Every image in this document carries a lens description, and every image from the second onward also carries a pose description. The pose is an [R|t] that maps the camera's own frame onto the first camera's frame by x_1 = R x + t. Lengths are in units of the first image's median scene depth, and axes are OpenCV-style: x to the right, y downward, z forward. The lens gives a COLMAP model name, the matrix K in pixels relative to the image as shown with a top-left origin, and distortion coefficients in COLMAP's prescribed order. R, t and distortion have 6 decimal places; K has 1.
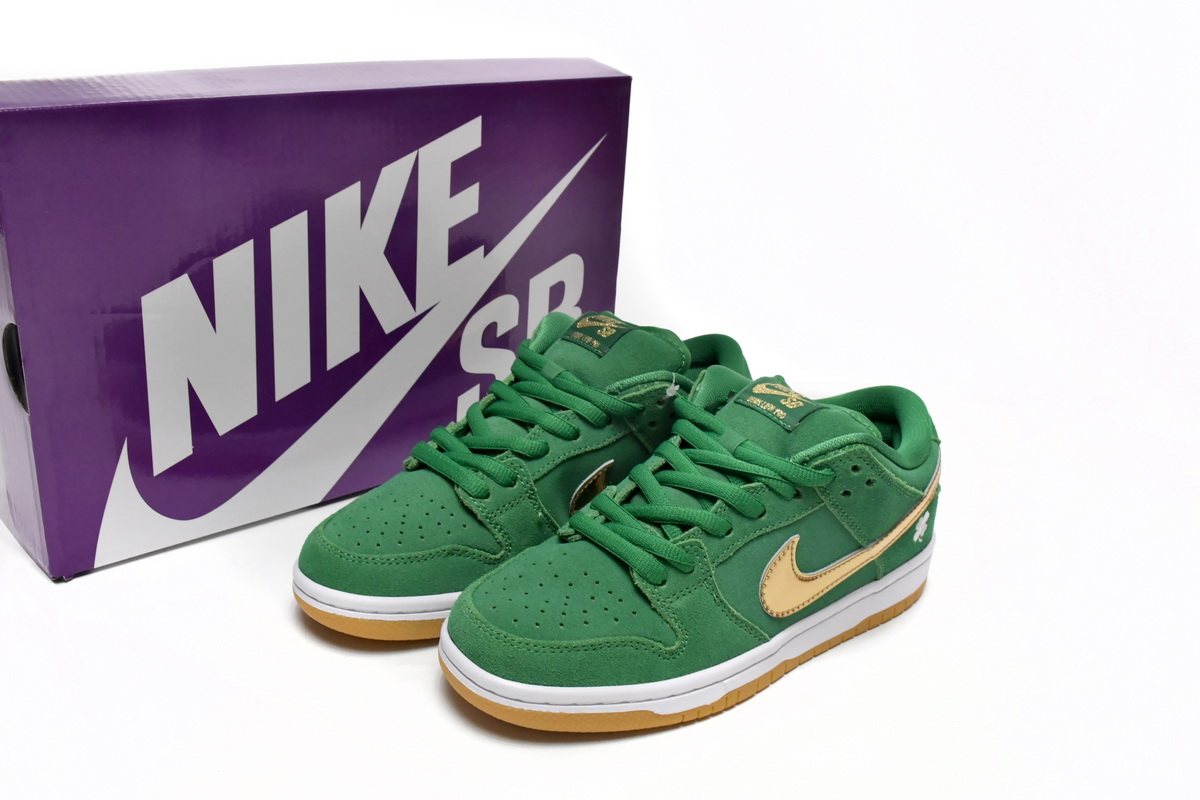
lens RADIAL K [[1250.2, 0, 600.0], [0, 1250.2, 400.0], [0, 0, 1]] dist [0.006009, 0.001576]
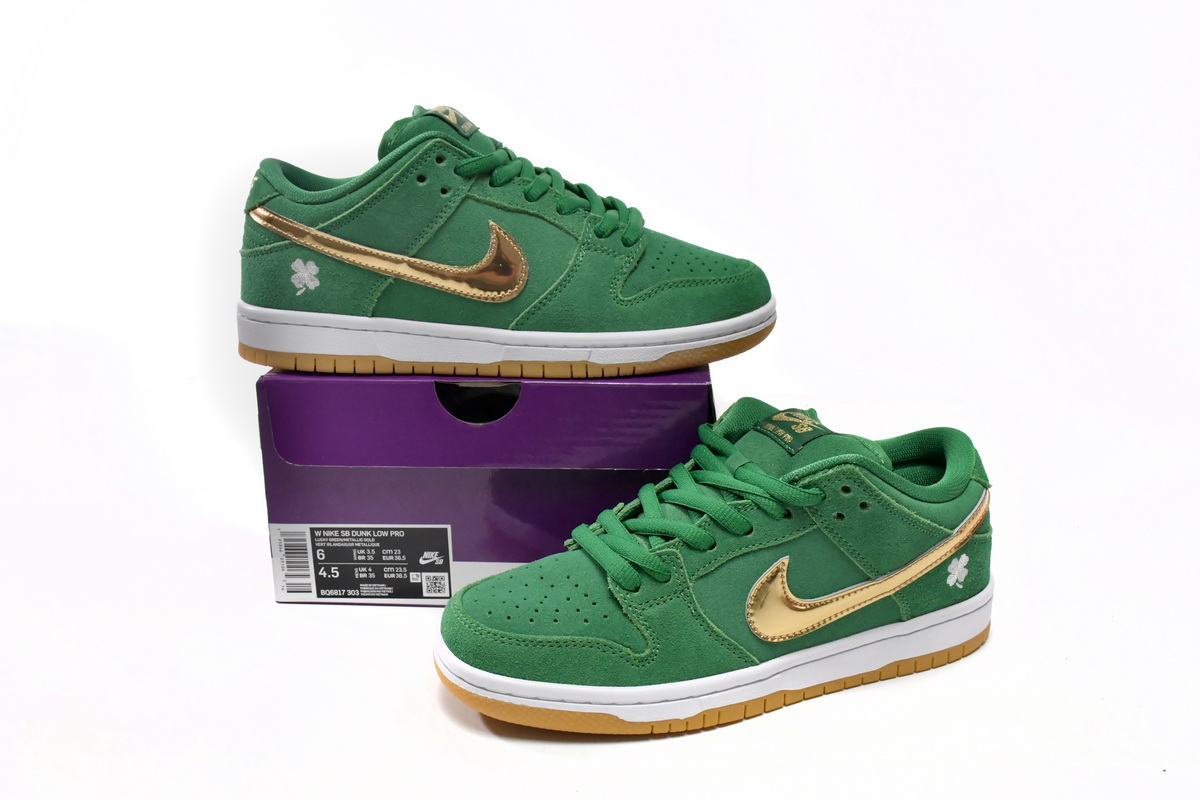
lens RADIAL K [[1250.2, 0, 600.0], [0, 1250.2, 400.0], [0, 0, 1]] dist [0.006009, 0.001576]
pose [[0.954531, 0.016130, -0.297674, 0.311544], [-0.052639, 0.991965, -0.115041, 0.108185], [0.293426, 0.125479, 0.947711, 0.008118]]
